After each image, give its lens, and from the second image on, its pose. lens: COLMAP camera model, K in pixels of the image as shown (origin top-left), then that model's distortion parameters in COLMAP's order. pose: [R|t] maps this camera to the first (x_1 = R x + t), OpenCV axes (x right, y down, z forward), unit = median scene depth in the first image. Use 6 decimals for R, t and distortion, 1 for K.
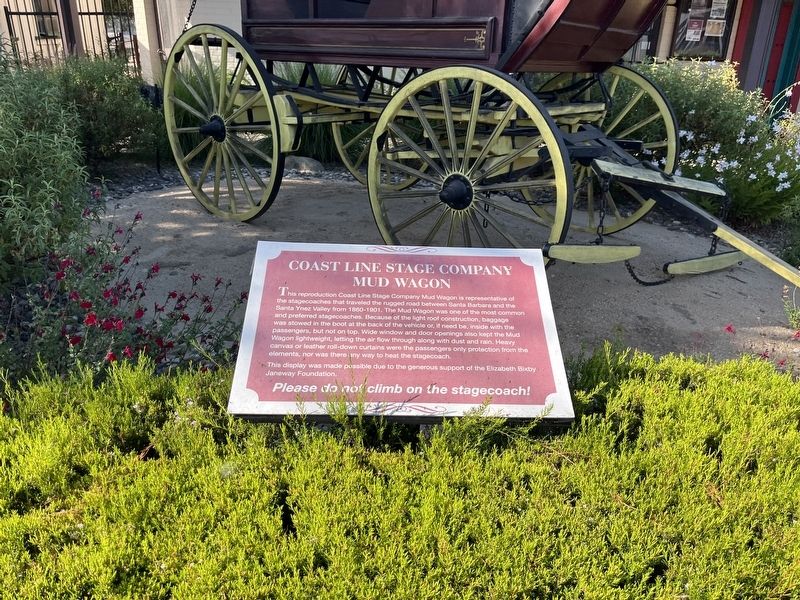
lens RADIAL K [[610.8, 0, 400.8], [0, 610.8, 318.7], [0, 0, 1]] dist [0.000190, -0.004563]
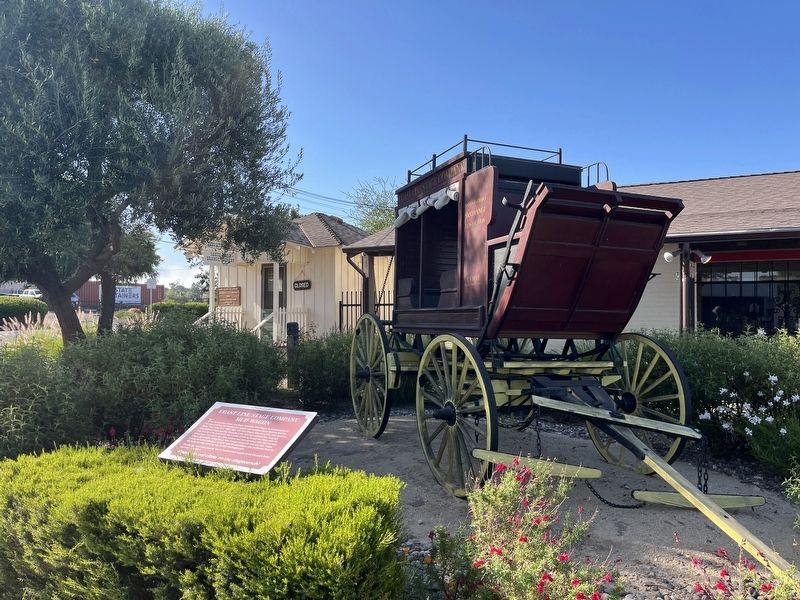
lens RADIAL K [[594.2, 0, 400.0], [0, 594.2, 300.0], [0, 0, 1]] dist [0.005755, -0.000282]
pose [[0.880046, -0.028439, -0.474037, 0.592895], [-0.185611, 0.898203, -0.398472, 0.121250], [0.437114, 0.438660, 0.785181, -0.257147]]
